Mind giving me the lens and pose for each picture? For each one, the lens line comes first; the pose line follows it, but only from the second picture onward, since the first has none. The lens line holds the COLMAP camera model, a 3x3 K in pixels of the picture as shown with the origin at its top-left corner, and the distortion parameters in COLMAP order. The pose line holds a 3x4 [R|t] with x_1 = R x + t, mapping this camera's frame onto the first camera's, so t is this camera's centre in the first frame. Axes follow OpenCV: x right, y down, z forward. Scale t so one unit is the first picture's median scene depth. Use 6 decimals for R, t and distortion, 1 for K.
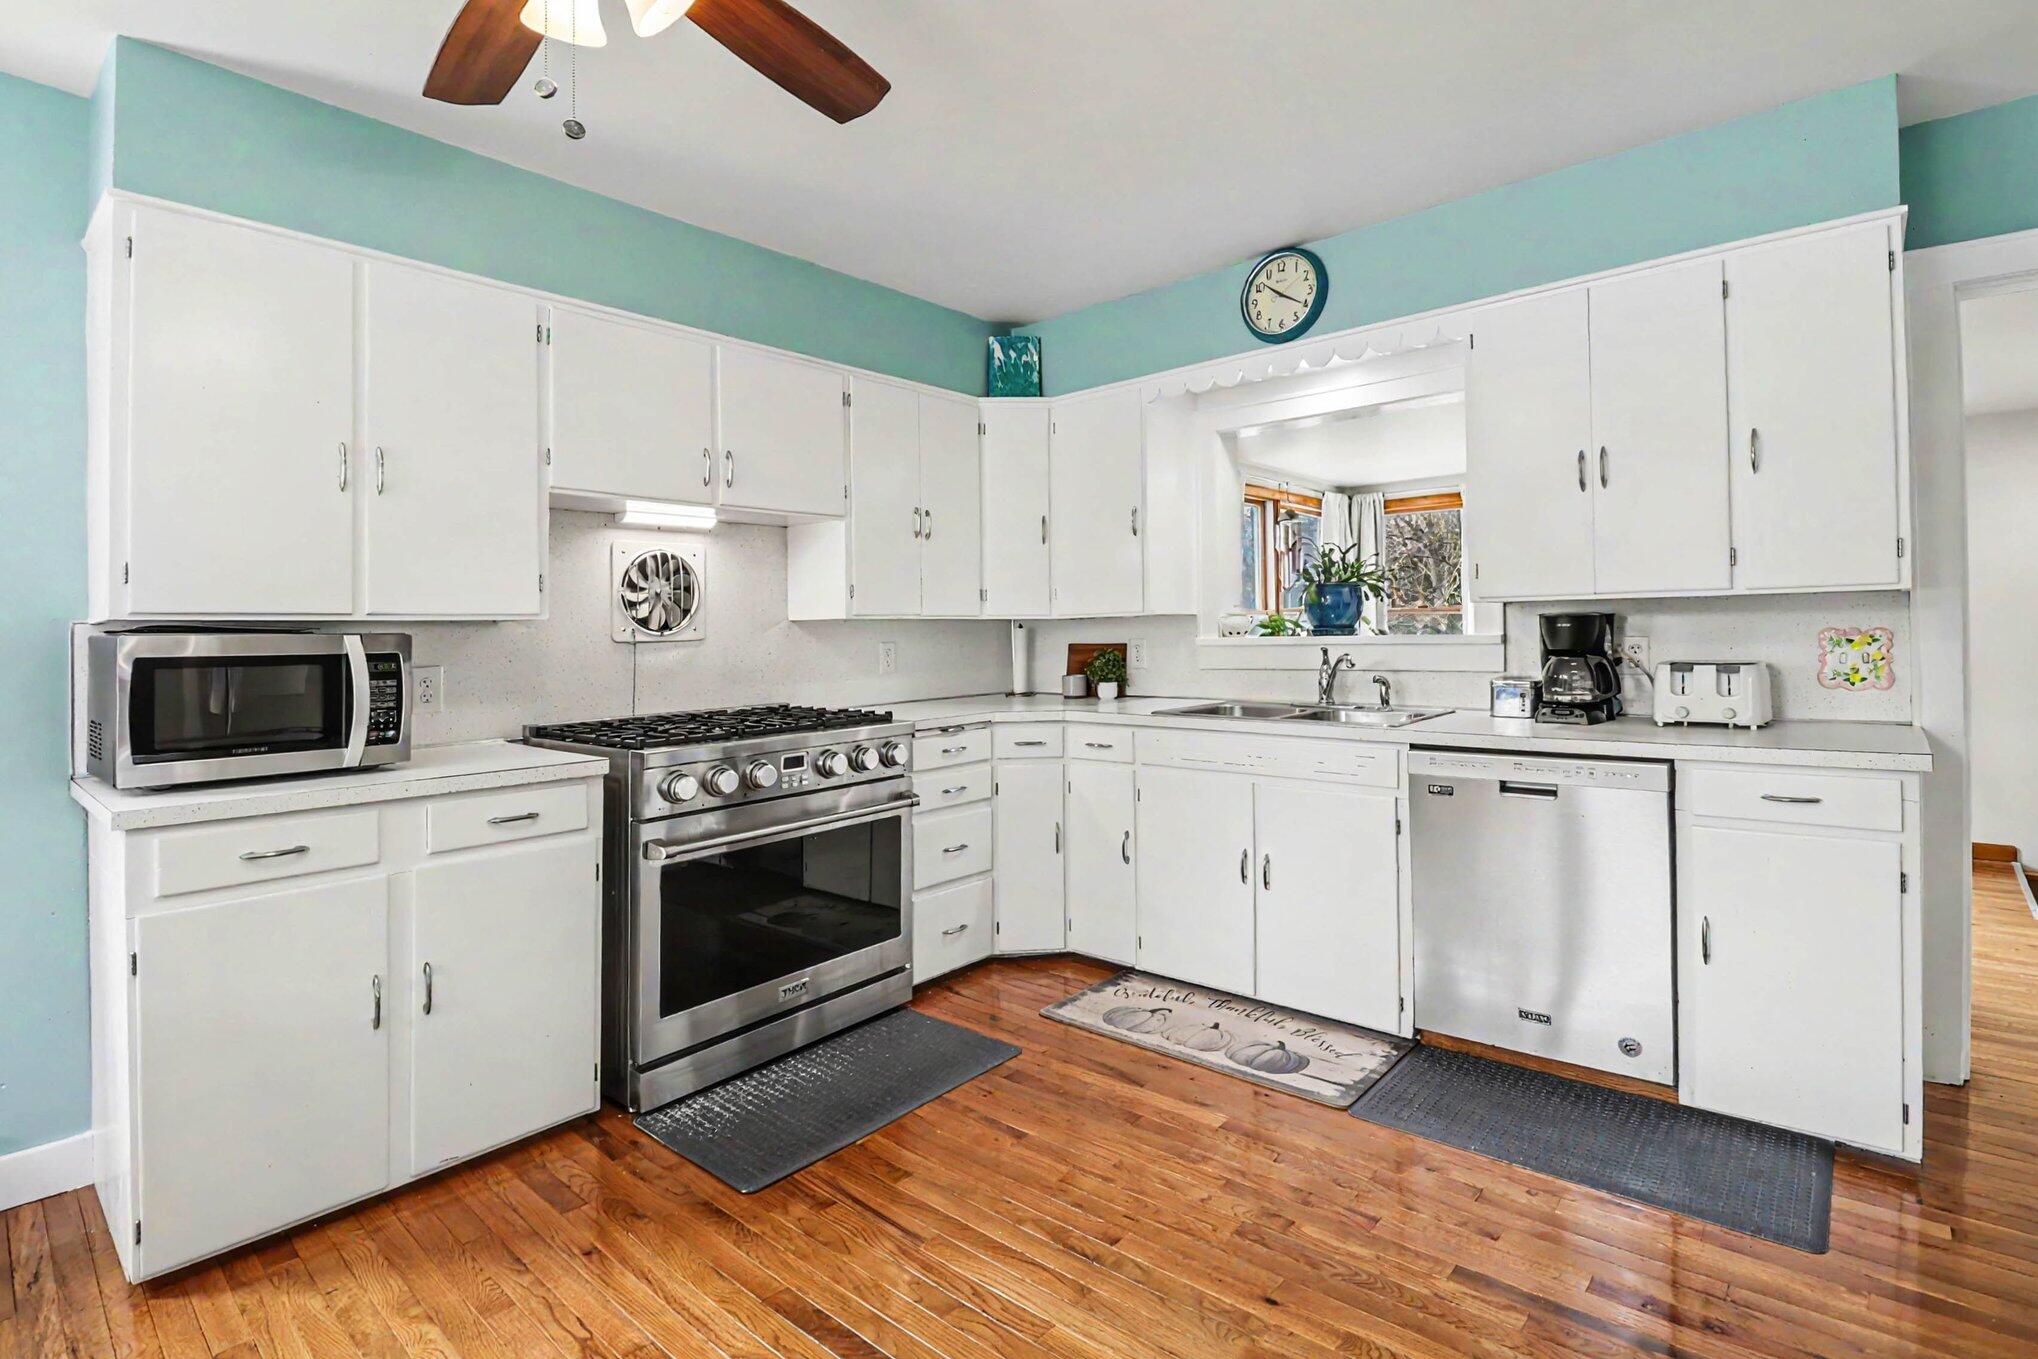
lens RADIAL K [[954.9, 0, 1060.6], [0, 954.9, 629.6], [0, 0, 1]] dist [-0.001094, -0.000309]
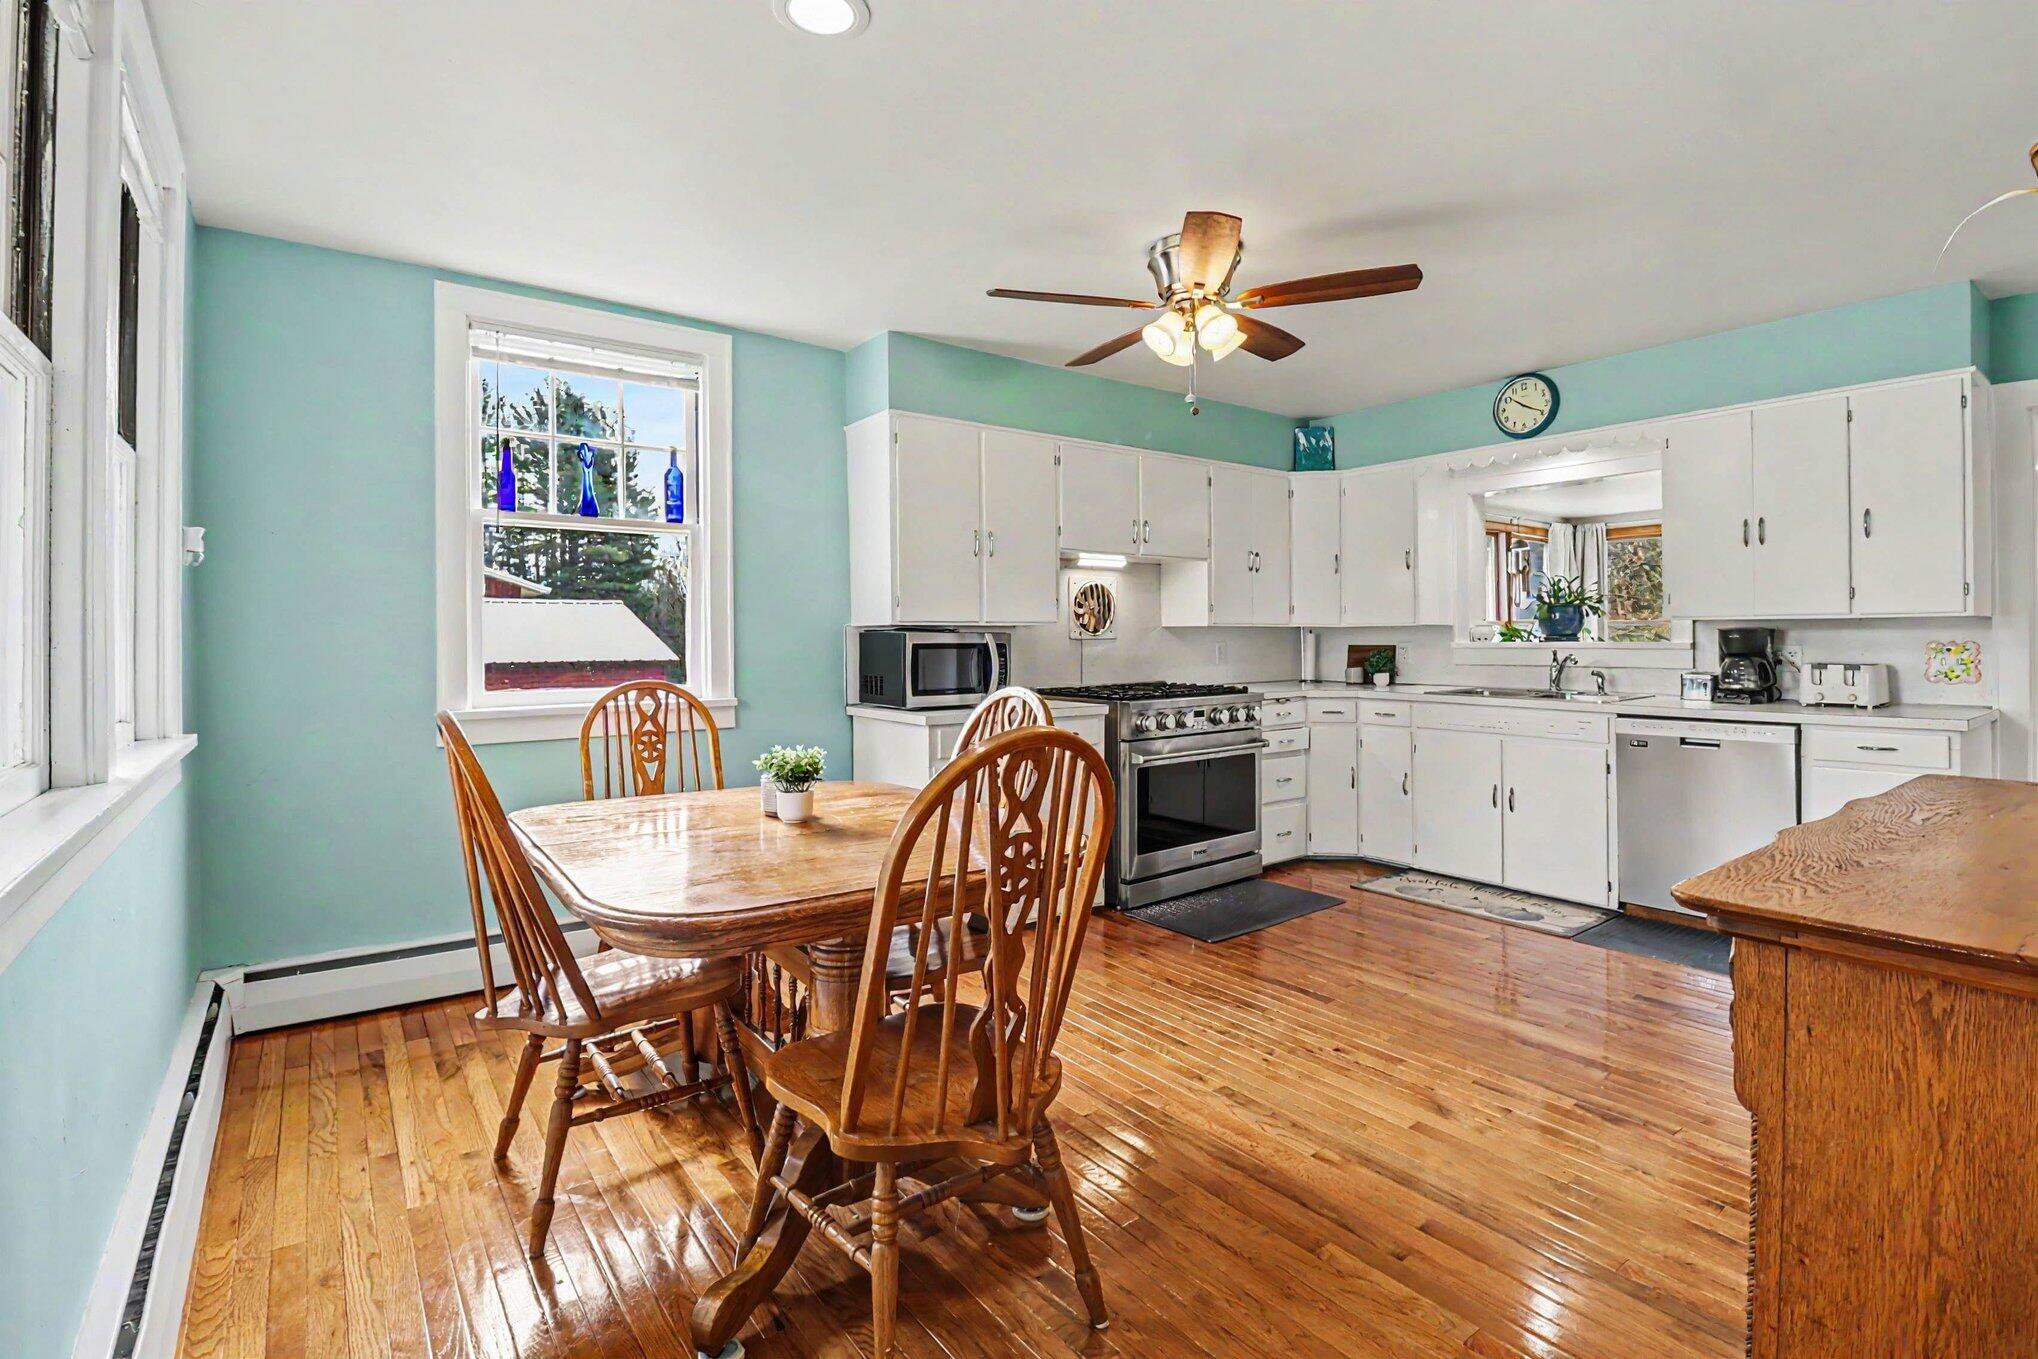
lens RADIAL K [[943.6, 0, 1029.7], [0, 943.6, 624.1], [0, 0, 1]] dist [0.000491, -0.007506]
pose [[0.973945, 0.010108, -0.226561, -0.173902], [-0.012040, 0.999902, -0.007148, -0.000457], [0.226467, 0.009690, 0.973971, -0.567956]]
